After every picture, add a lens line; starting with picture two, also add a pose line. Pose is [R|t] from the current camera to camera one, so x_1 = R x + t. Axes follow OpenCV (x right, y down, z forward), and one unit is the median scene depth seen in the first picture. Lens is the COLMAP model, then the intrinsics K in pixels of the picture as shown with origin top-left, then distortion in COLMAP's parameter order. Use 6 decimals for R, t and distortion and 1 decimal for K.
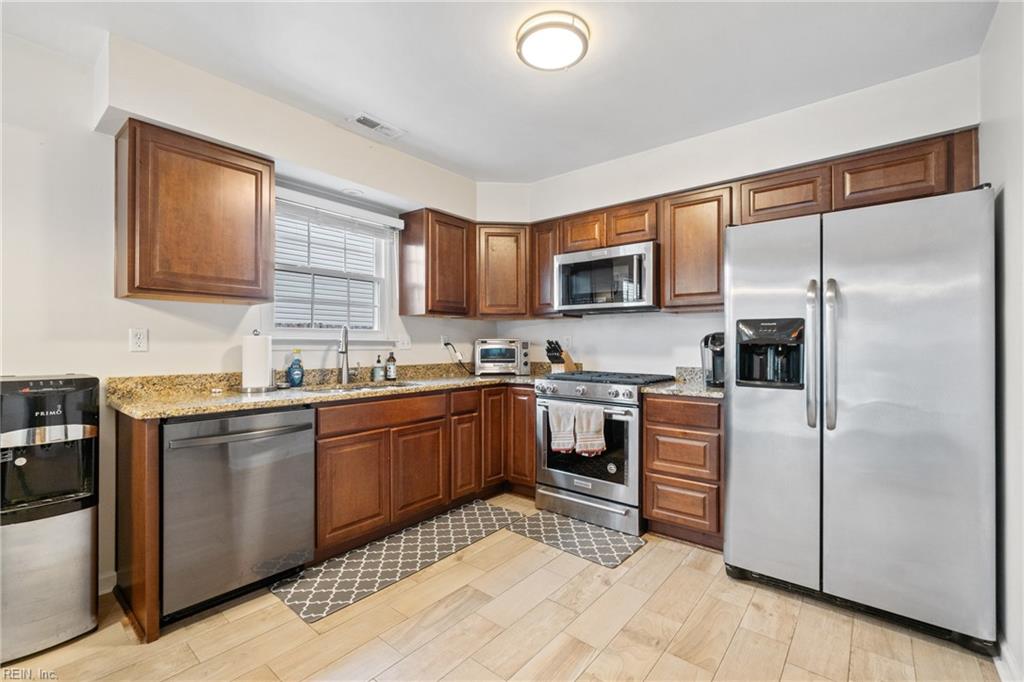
lens RADIAL K [[441.7, 0, 510.0], [0, 441.7, 342.6], [0, 0, 1]] dist [-0.004704, -0.000606]
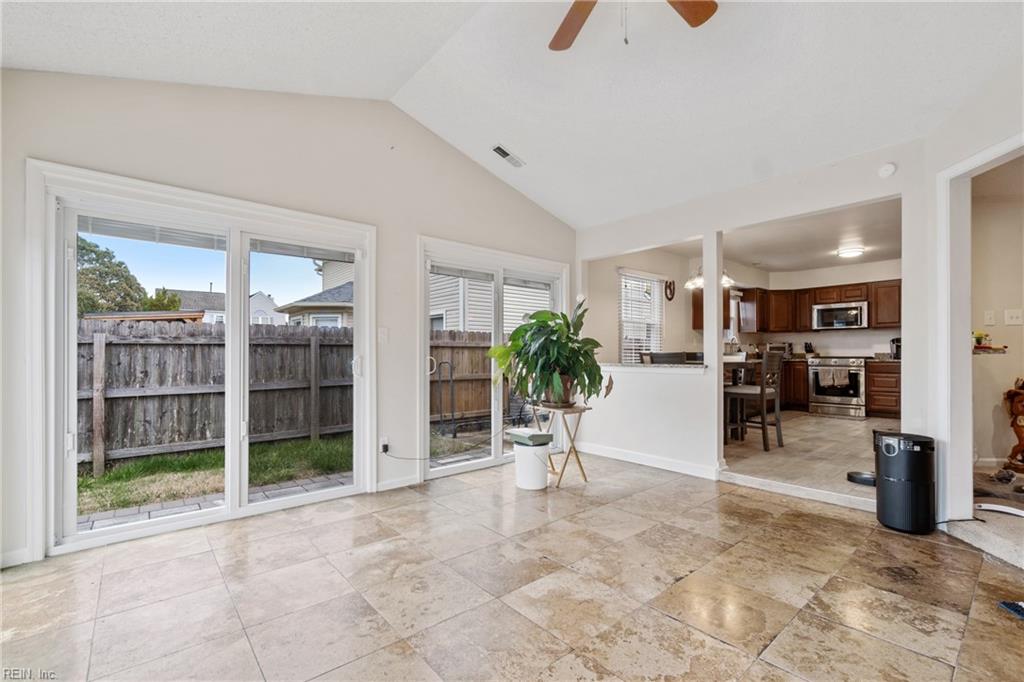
lens RADIAL K [[441.7, 0, 507.0], [0, 441.7, 348.9], [0, 0, 1]] dist [-0.004704, -0.000606]
pose [[0.982188, -0.007901, -0.187733, -1.284771], [0.006459, 0.999945, -0.008295, 0.047351], [0.187788, 0.006935, 0.982185, -1.934248]]
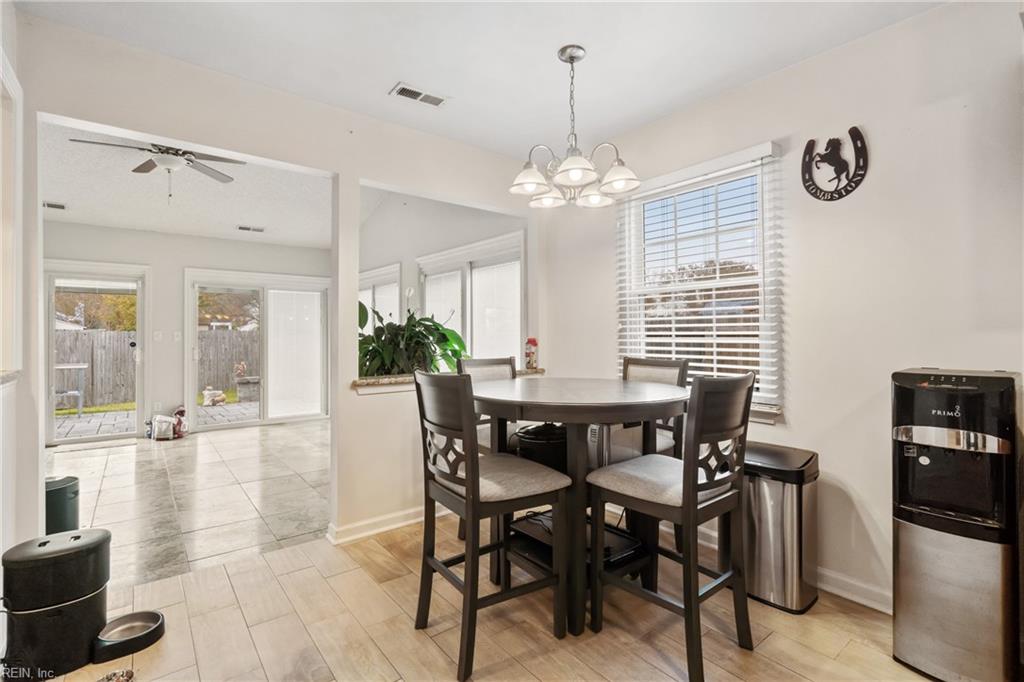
lens RADIAL K [[473.1, 0, 501.7], [0, 473.1, 336.1], [0, 0, 1]] dist [-0.007628, 0.002593]
pose [[-0.225094, -0.001850, -0.974335, 0.043688], [0.005597, 0.999979, -0.003192, 0.002595], [0.974321, -0.006172, -0.225079, 0.220237]]
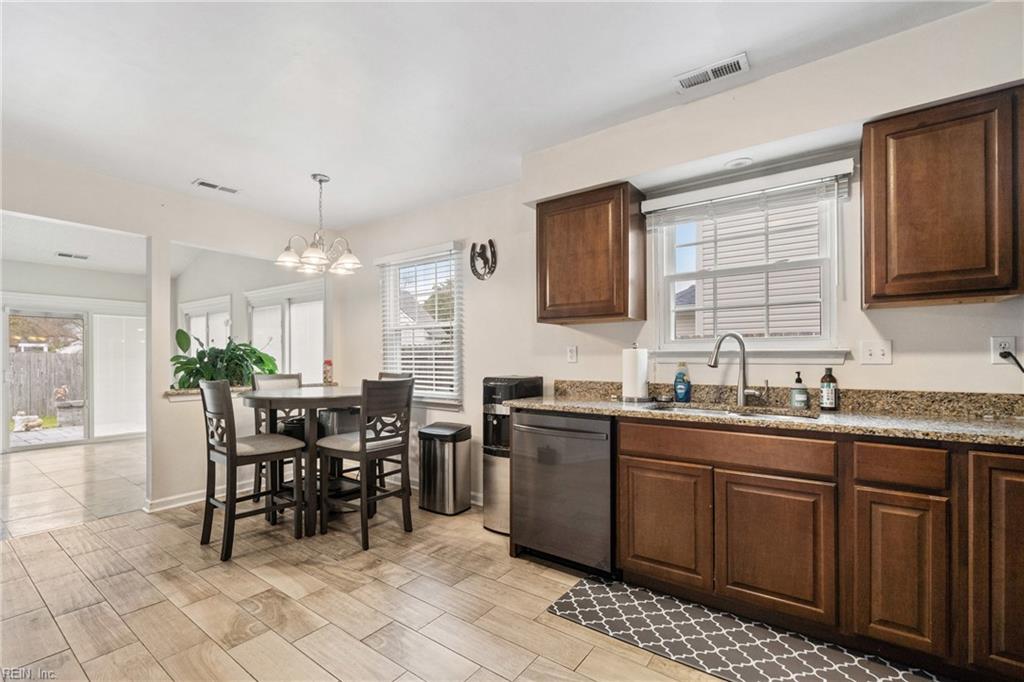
lens RADIAL K [[441.7, 0, 500.6], [0, 441.7, 362.2], [0, 0, 1]] dist [-0.004704, -0.000606]
pose [[0.053966, 0.005345, -0.998528, 0.436982], [0.006077, 0.999965, 0.005681, 0.007718], [0.998524, -0.006375, 0.053932, 0.570251]]
